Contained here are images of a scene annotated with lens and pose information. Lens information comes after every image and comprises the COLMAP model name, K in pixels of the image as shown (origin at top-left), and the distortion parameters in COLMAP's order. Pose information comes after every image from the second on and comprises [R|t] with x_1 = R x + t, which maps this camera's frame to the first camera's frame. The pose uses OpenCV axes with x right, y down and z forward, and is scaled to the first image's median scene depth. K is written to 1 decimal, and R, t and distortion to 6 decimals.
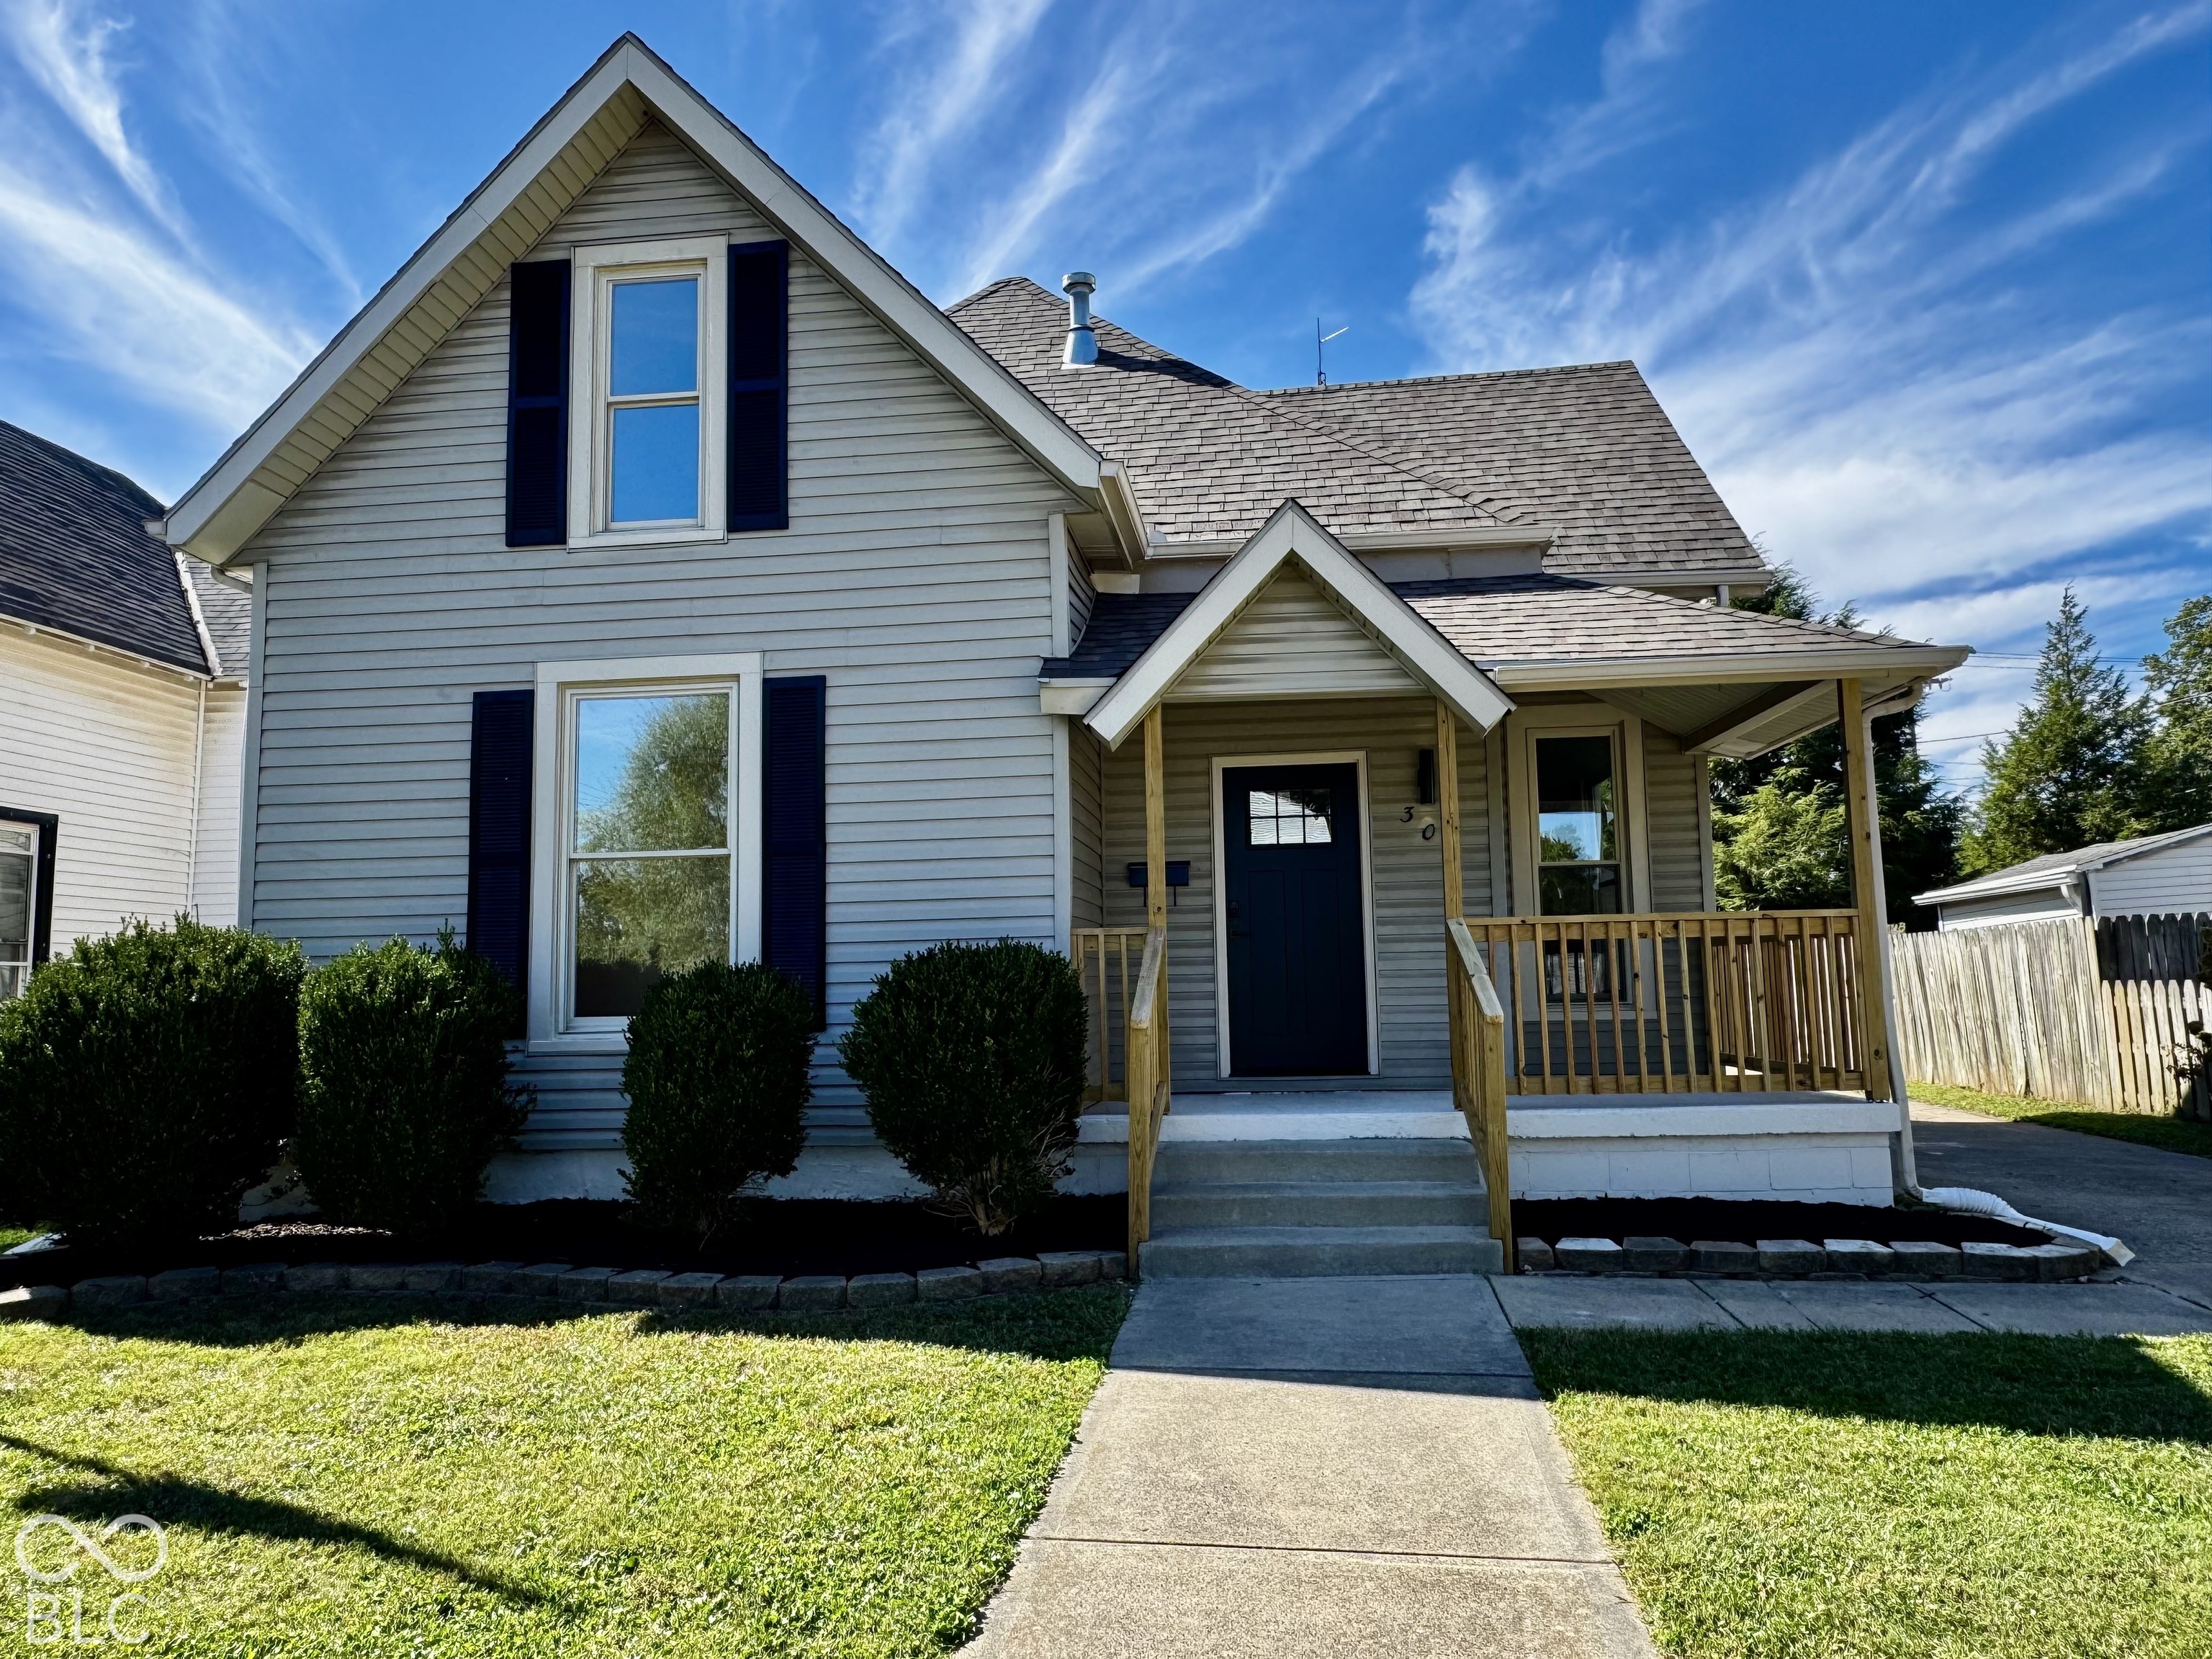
lens RADIAL K [[1448.0, 0, 1106.0], [0, 1448.0, 829.5], [0, 0, 1]] dist [-0.004877, -0.000705]
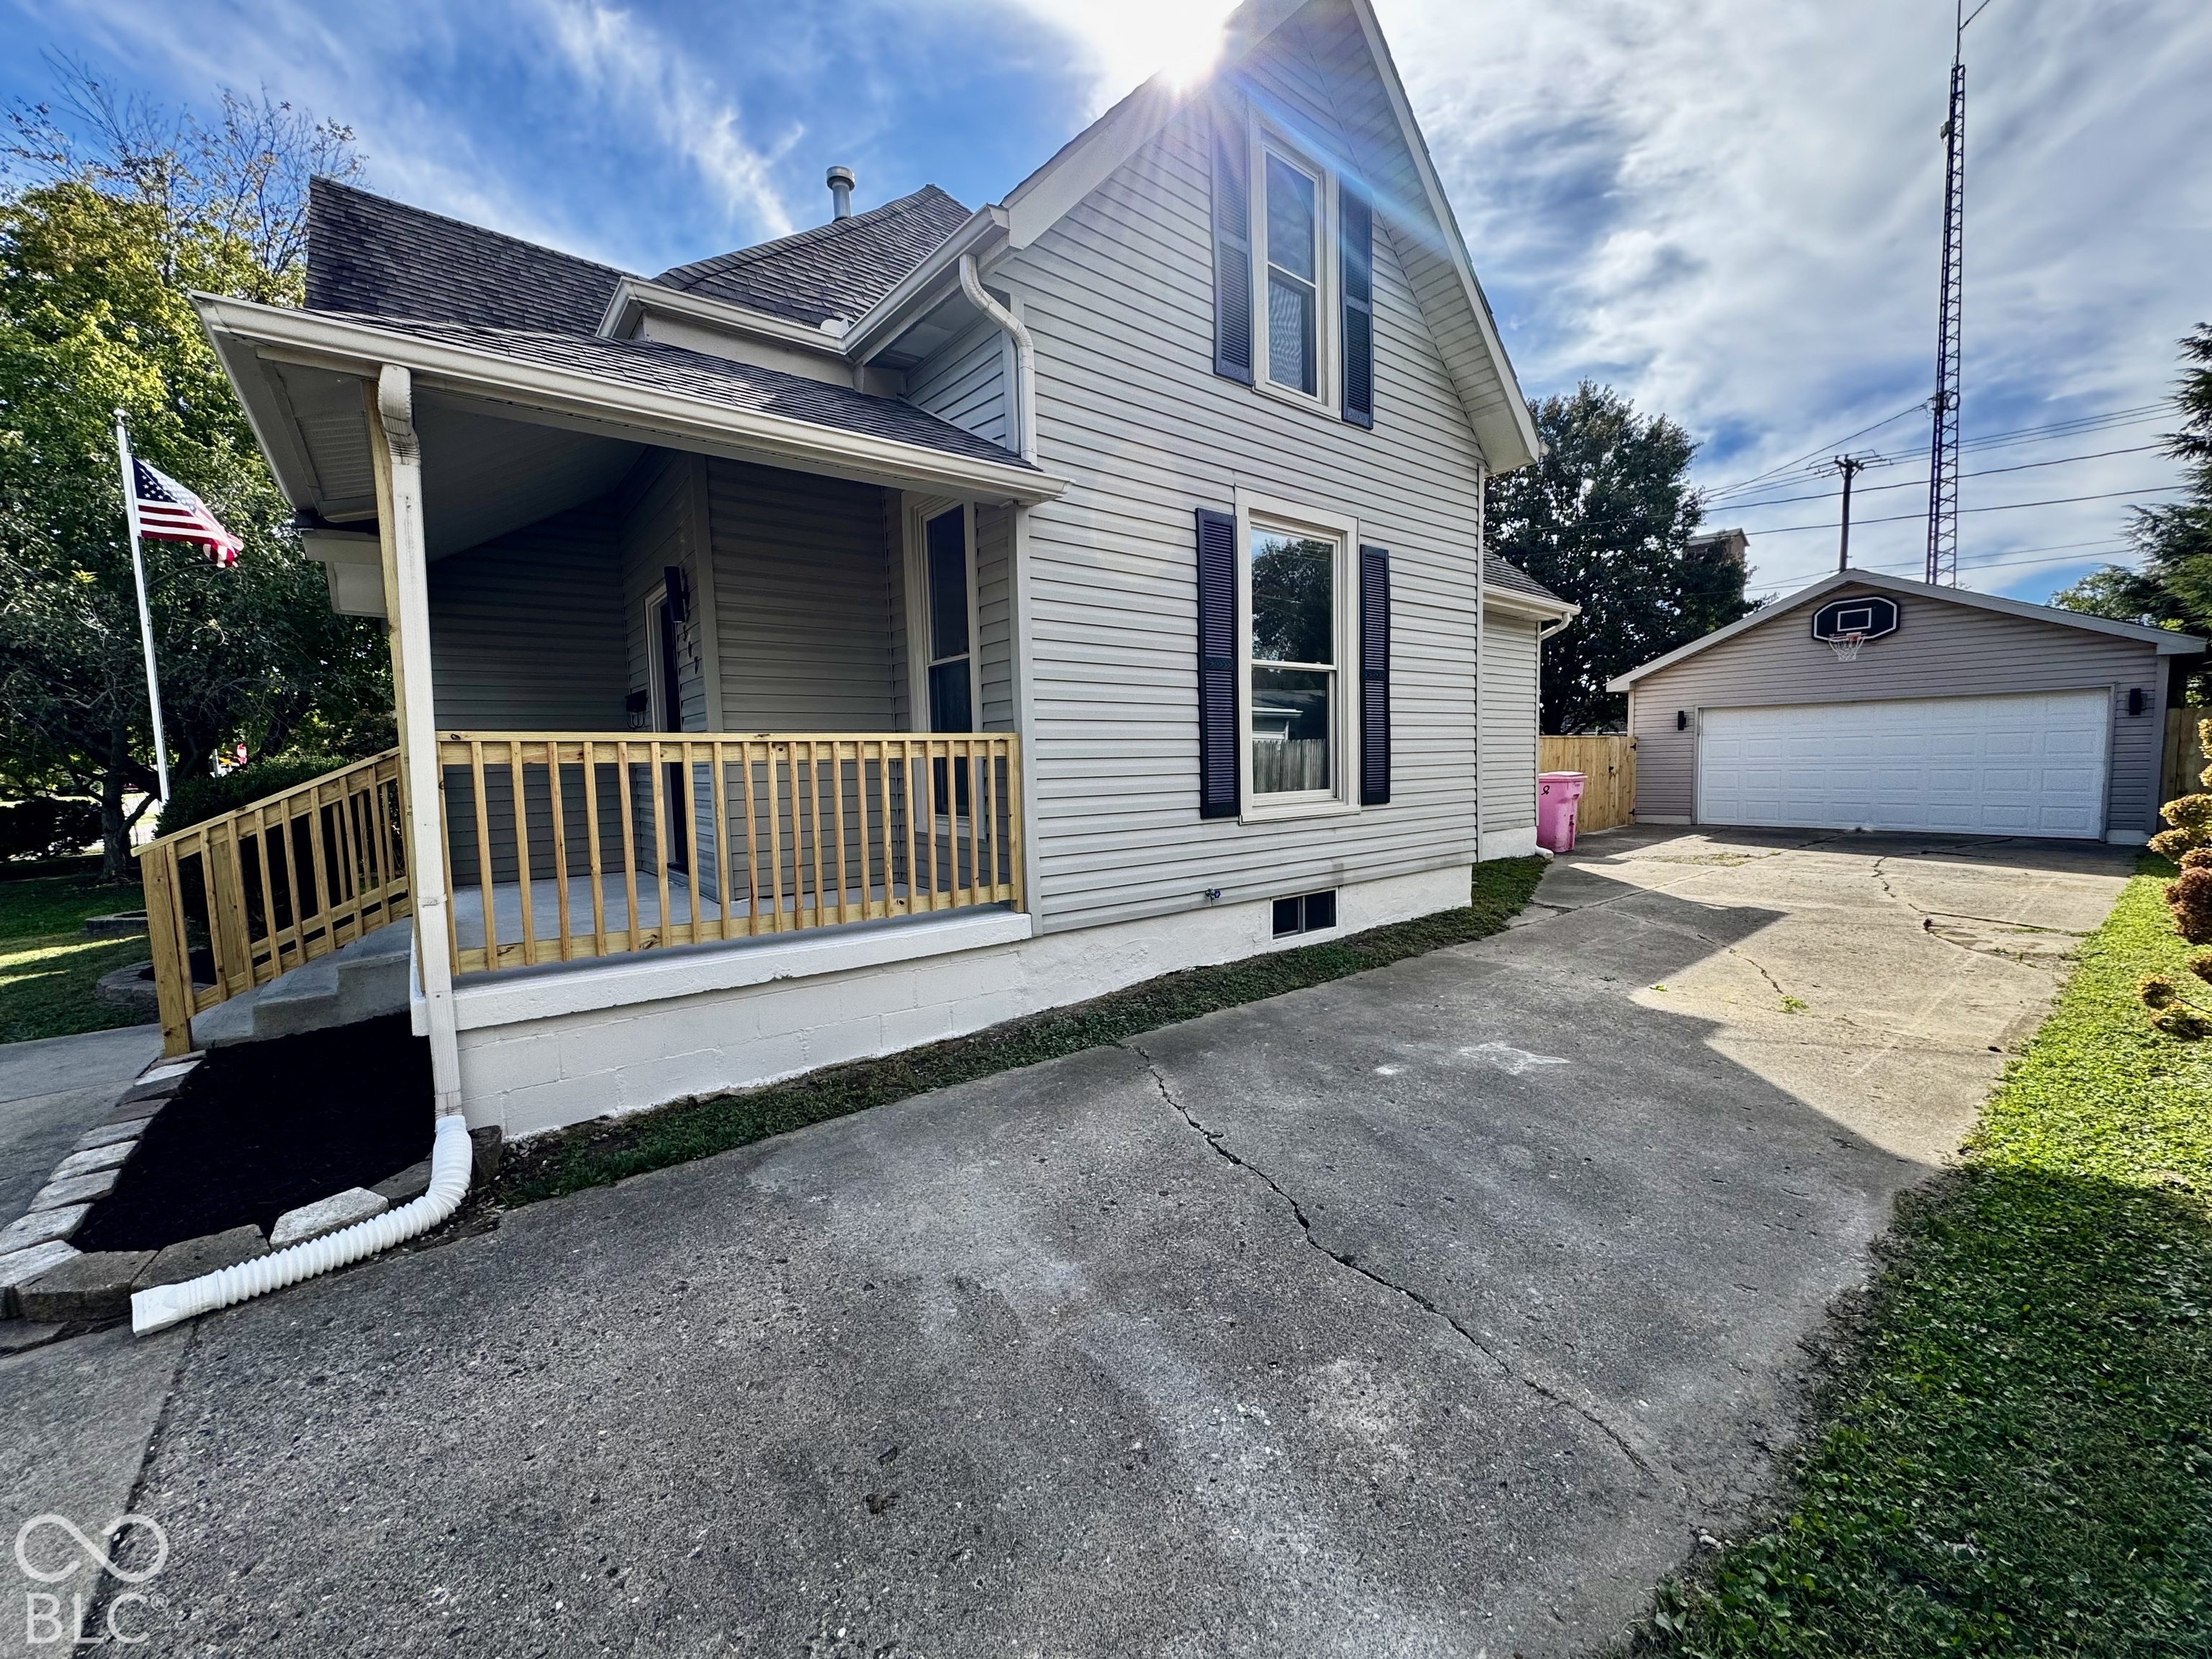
lens RADIAL K [[884.3, 0, 1106.0], [0, 884.3, 829.5], [0, 0, 1]] dist [-0.000668, -0.000163]
pose [[0.693231, 0.058660, -0.718324, 0.964856], [0.088664, 0.982170, 0.165773, 0.050391], [0.715241, -0.178608, 0.675670, 0.802674]]
